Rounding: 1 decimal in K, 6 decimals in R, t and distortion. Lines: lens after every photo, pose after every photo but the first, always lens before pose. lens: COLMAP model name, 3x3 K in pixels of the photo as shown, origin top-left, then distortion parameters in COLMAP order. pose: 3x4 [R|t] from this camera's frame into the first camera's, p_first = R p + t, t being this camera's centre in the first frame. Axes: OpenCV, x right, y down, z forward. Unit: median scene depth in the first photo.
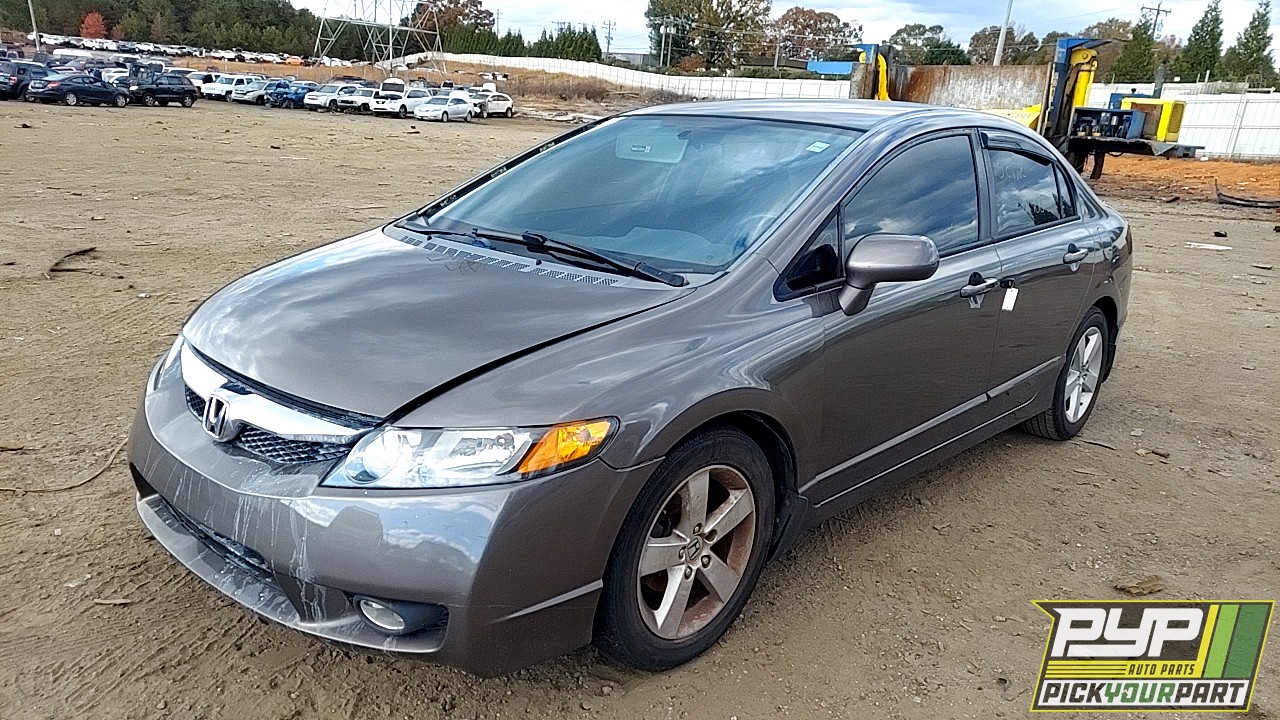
lens RADIAL K [[920.7, 0, 640.0], [0, 920.7, 360.0], [0, 0, 1]] dist [0.069081, -0.080172]
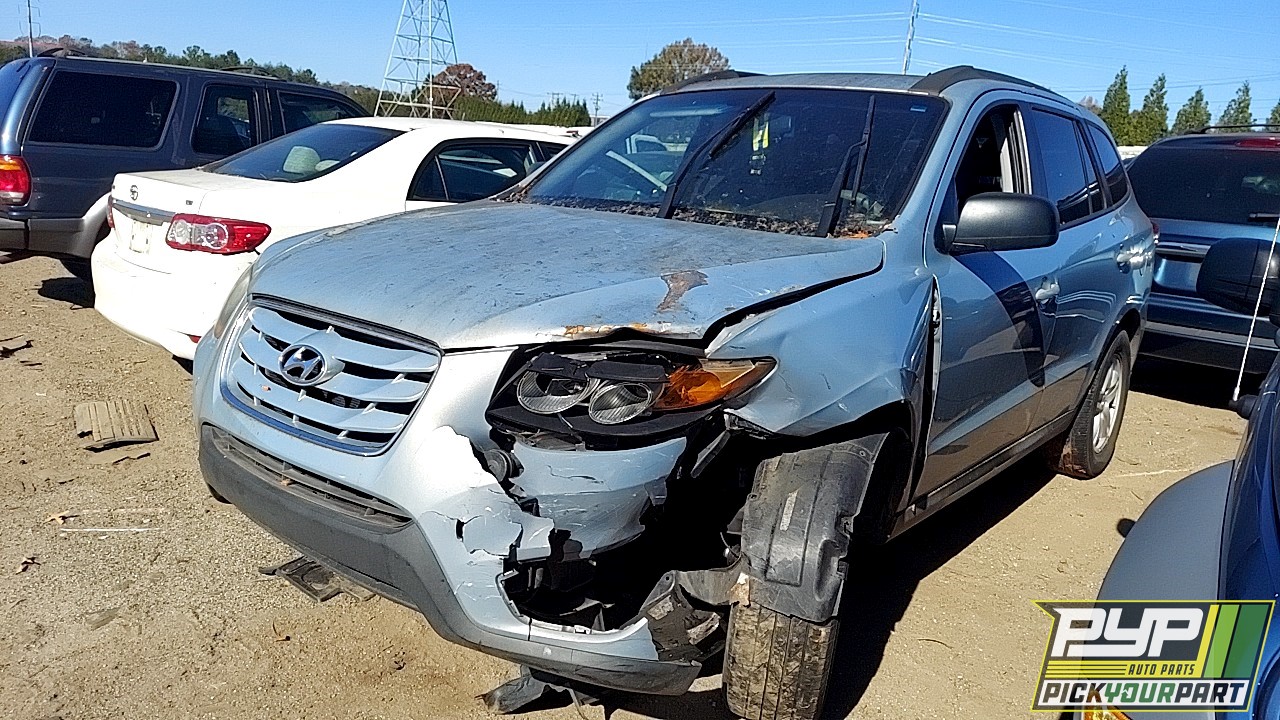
lens RADIAL K [[920.7, 0, 640.0], [0, 920.7, 360.0], [0, 0, 1]] dist [0.069081, -0.080172]
pose [[0.999791, -0.017713, 0.010248, 0.004215], [0.018273, 0.998179, -0.057495, 0.050675], [-0.009211, 0.057670, 0.998293, -0.184484]]
